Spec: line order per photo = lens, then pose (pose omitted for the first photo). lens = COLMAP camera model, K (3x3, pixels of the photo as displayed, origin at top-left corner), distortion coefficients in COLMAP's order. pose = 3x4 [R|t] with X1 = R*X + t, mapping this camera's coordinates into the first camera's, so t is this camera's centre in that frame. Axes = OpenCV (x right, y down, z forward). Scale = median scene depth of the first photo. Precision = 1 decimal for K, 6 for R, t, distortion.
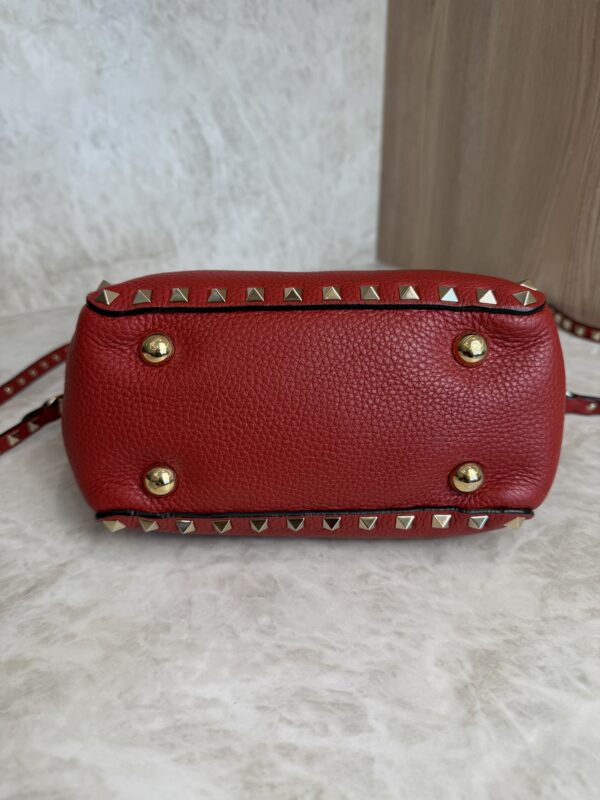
lens RADIAL K [[587.2, 0, 298.7], [0, 587.2, 399.3], [0, 0, 1]] dist [-0.042917, 0.007685]
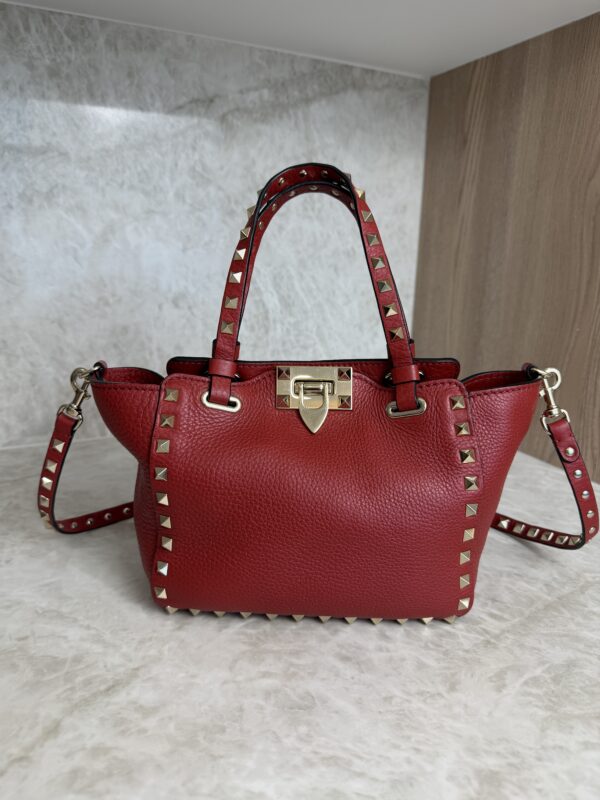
lens RADIAL K [[575.9, 0, 300.0], [0, 575.9, 400.0], [0, 0, 1]] dist [-0.022037, -0.001557]
pose [[0.997169, 0.046983, -0.058713, -0.028458], [-0.058149, 0.976842, -0.205907, -0.037901], [0.047679, 0.208738, 0.976809, -0.280933]]
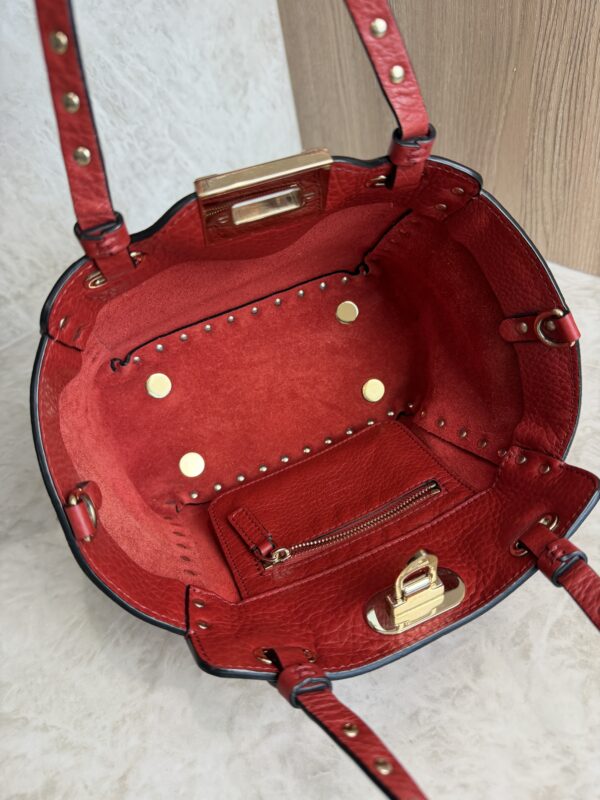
lens RADIAL K [[586.1, 0, 300.7], [0, 586.1, 395.3], [0, 0, 1]] dist [-0.029366, 0.004790]
pose [[0.968124, -0.246968, 0.041739, 0.015828], [0.228311, 0.938663, 0.258428, -0.586198], [-0.103002, -0.240661, 0.965128, 0.181844]]
